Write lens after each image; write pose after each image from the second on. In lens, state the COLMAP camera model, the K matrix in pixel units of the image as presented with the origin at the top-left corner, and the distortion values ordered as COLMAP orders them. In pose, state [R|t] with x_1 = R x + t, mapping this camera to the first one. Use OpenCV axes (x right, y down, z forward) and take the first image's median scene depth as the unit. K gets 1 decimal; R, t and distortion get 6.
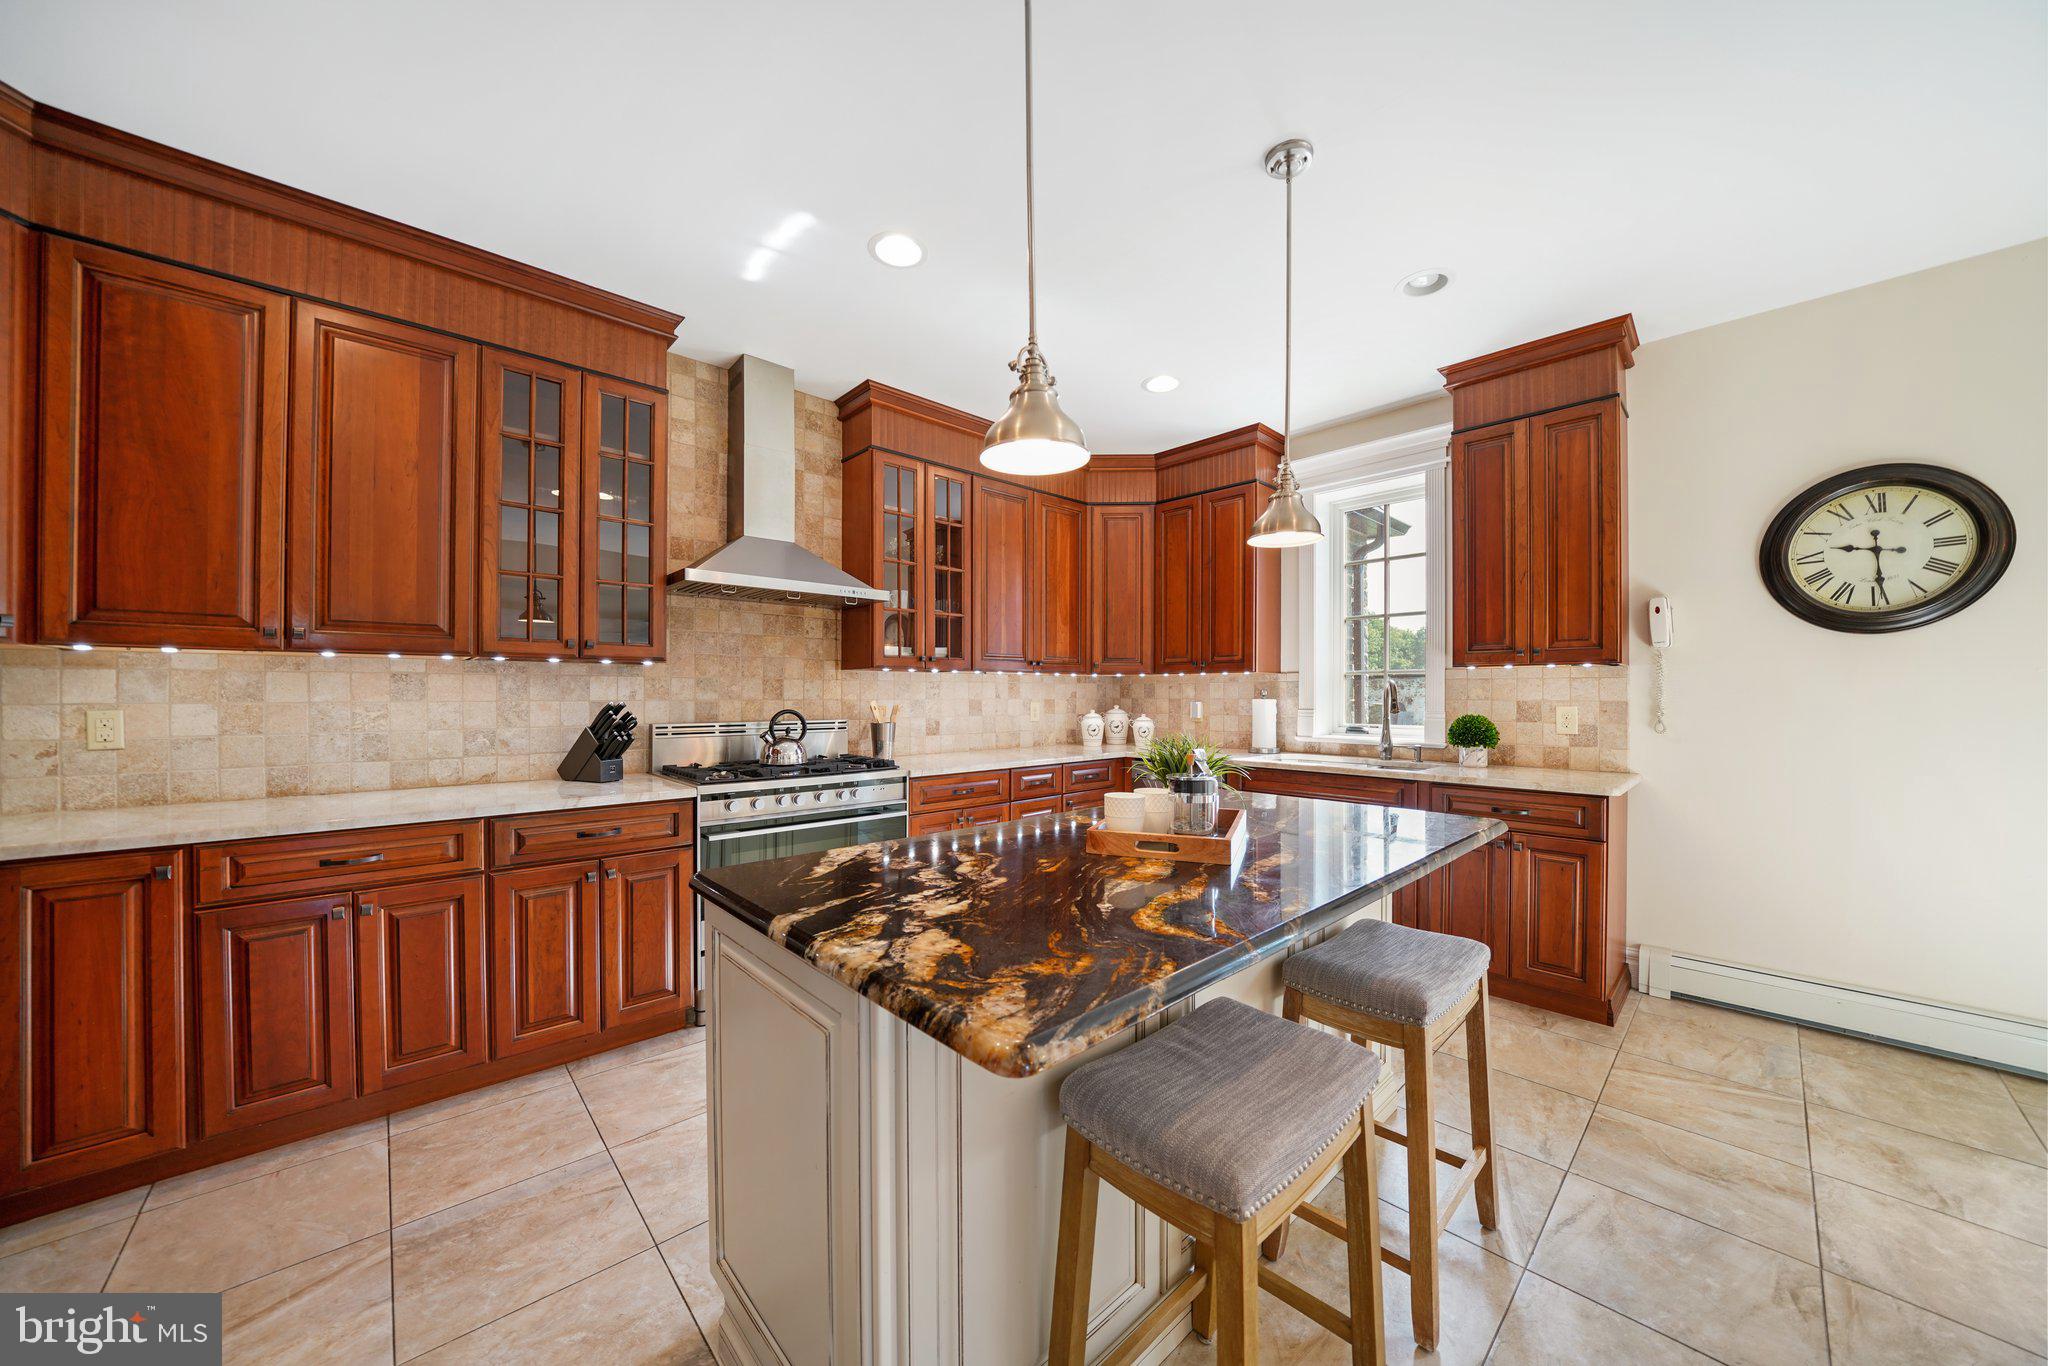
lens RADIAL K [[705.5, 0, 1024.8], [0, 705.5, 691.7], [0, 0, 1]] dist [-0.024229, 0.001759]
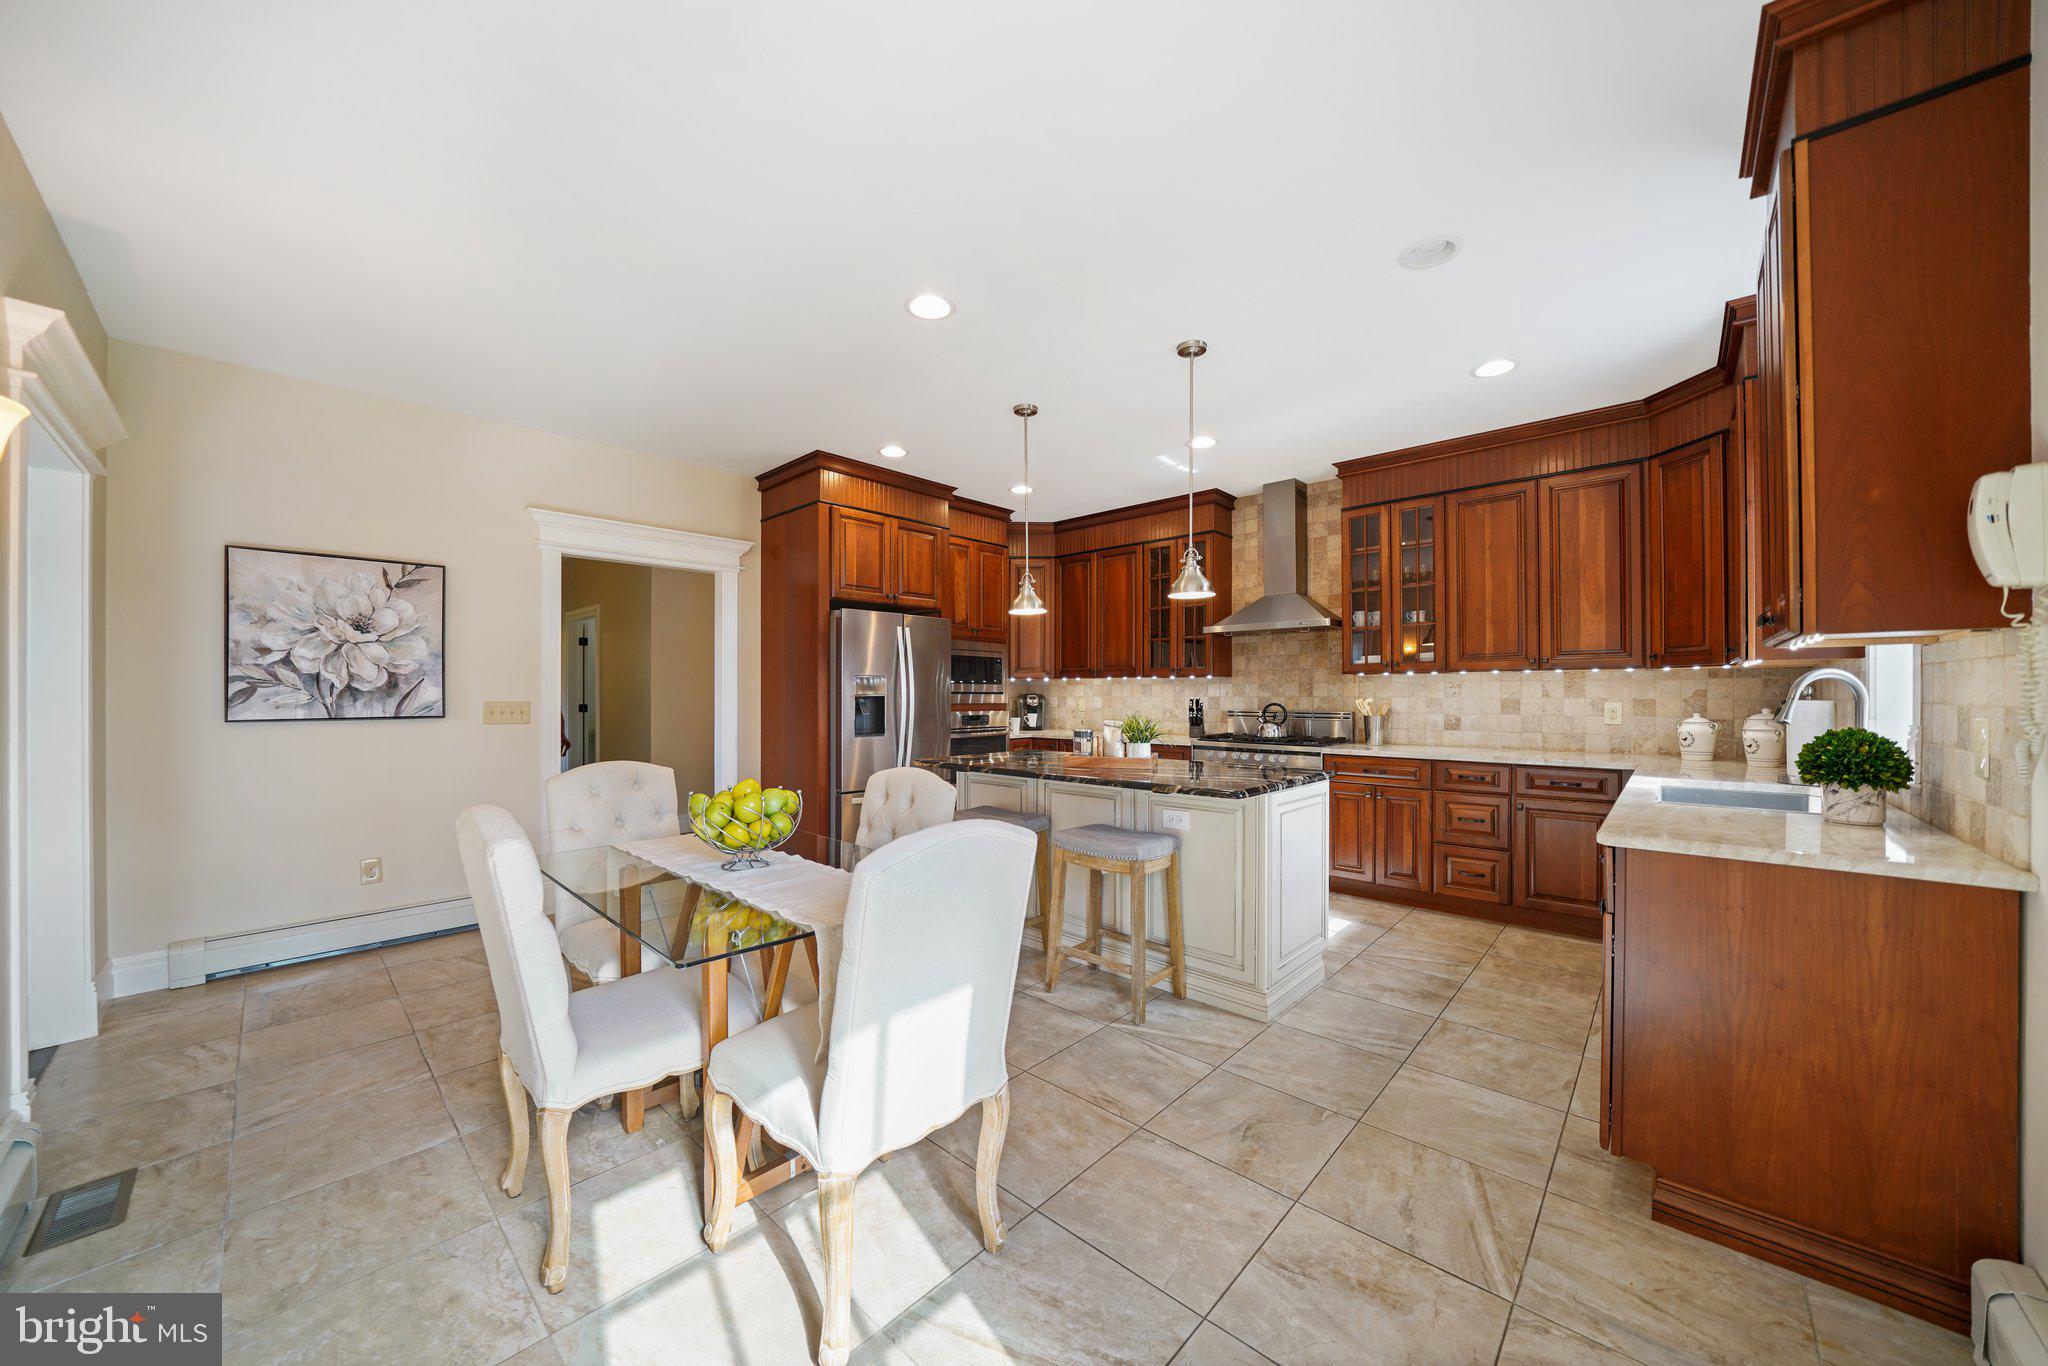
lens RADIAL K [[714.1, 0, 1020.9], [0, 714.1, 690.0], [0, 0, 1]] dist [-0.020628, -0.000036]
pose [[0.067625, -0.004718, -0.997700, 1.338887], [0.004445, 0.999980, -0.004428, 0.001078], [0.997701, -0.004136, 0.067645, 0.354568]]
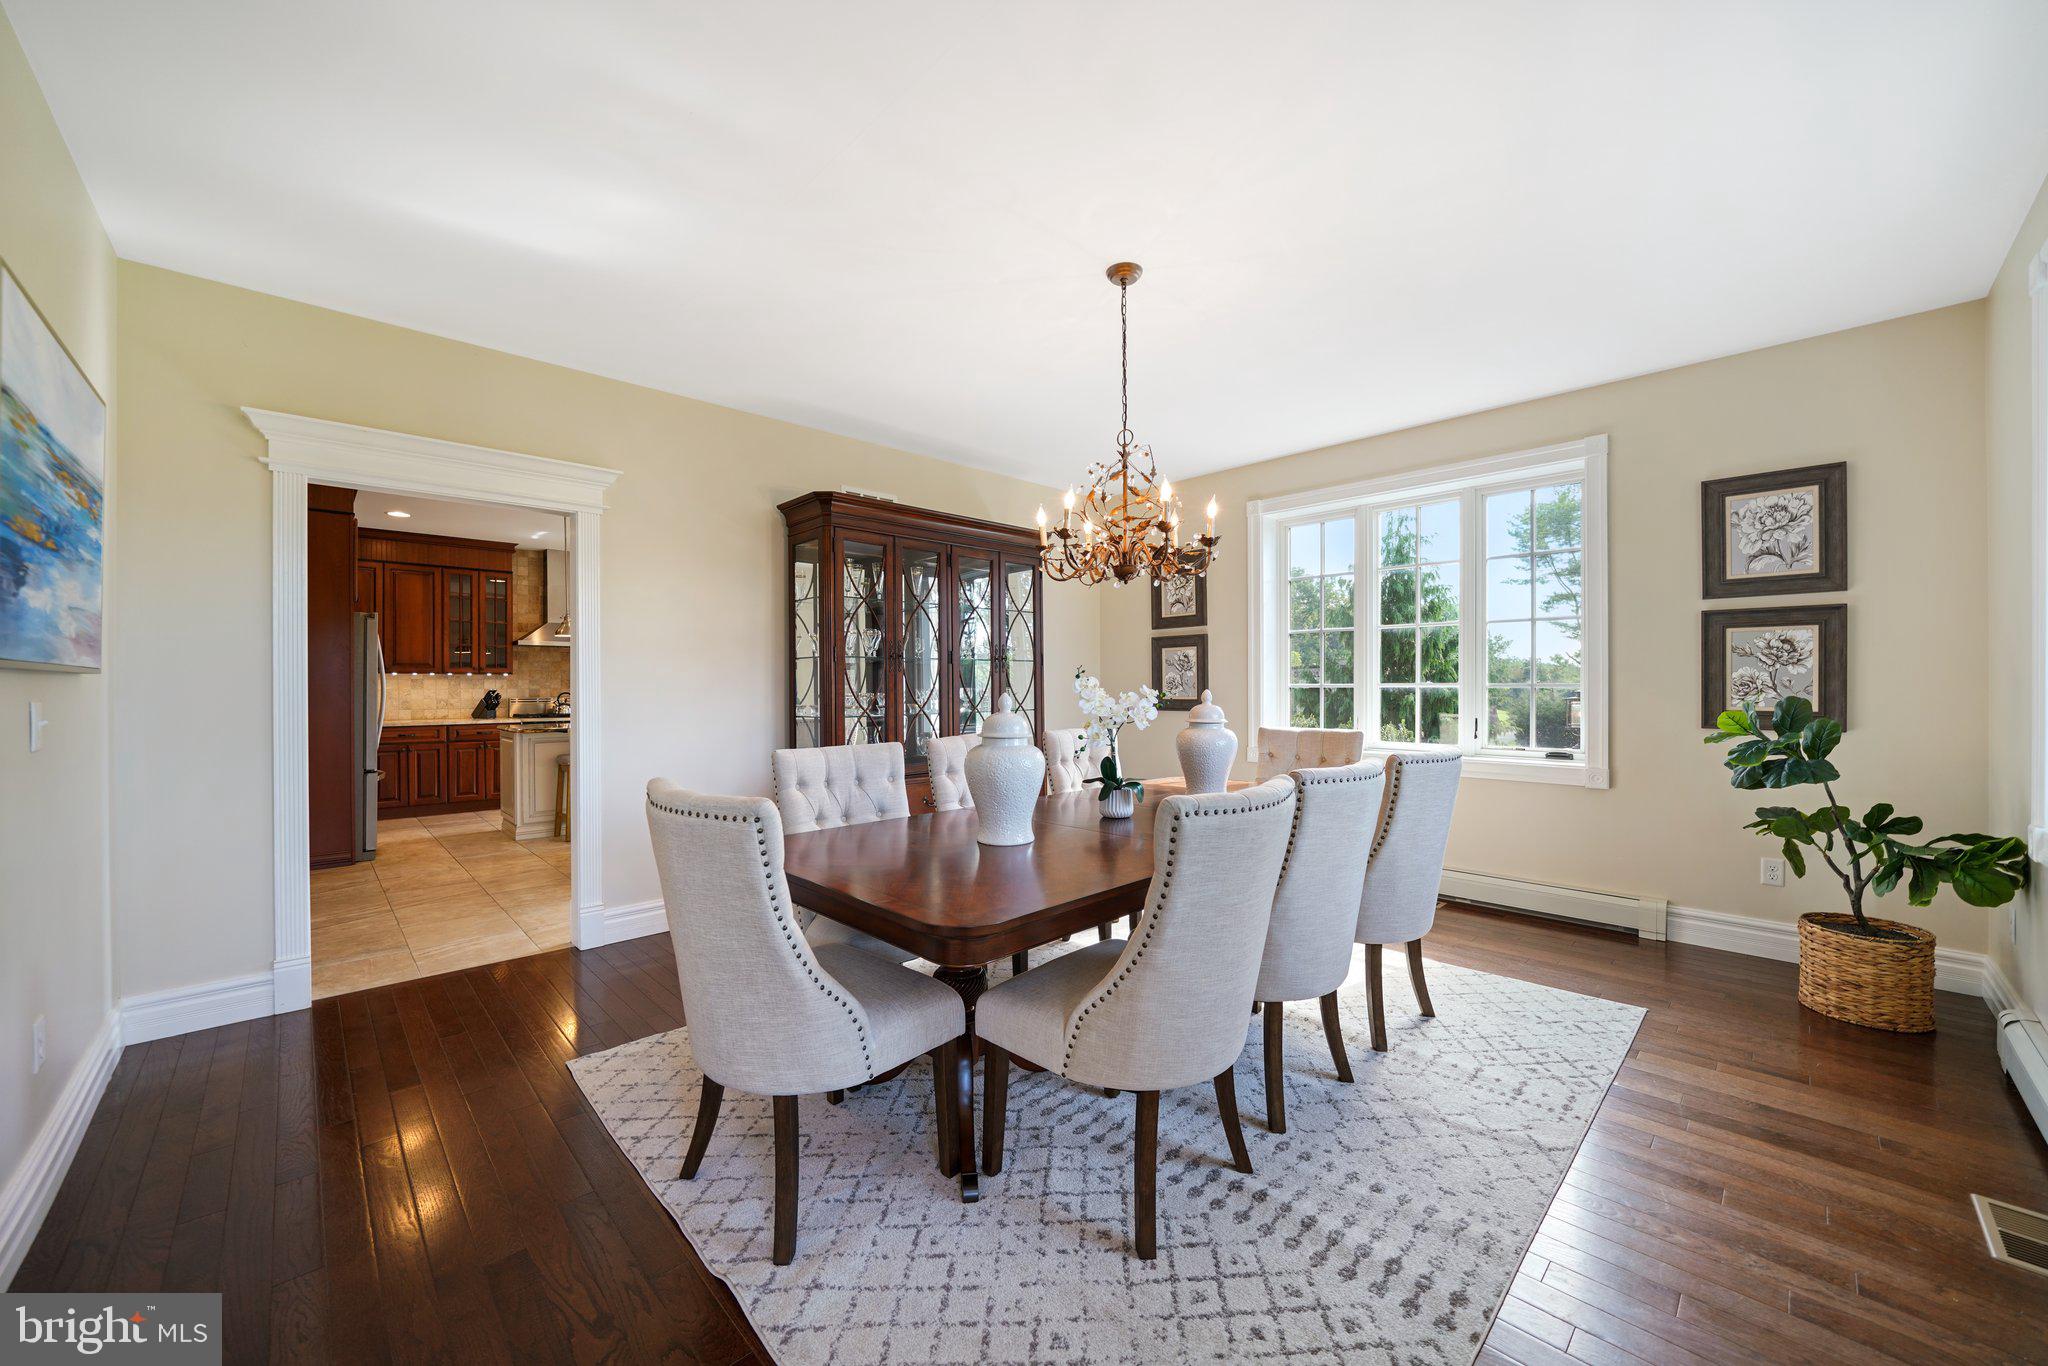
lens RADIAL K [[756.4, 0, 1024.0], [0, 756.4, 683.0], [0, 0, 1]] dist [-0.016929, 0.000013]
pose [[0.999651, -0.005165, 0.025918, 1.345775], [0.005136, 0.999986, 0.001171, -0.002174], [-0.025924, -0.001038, 0.999663, -1.887320]]
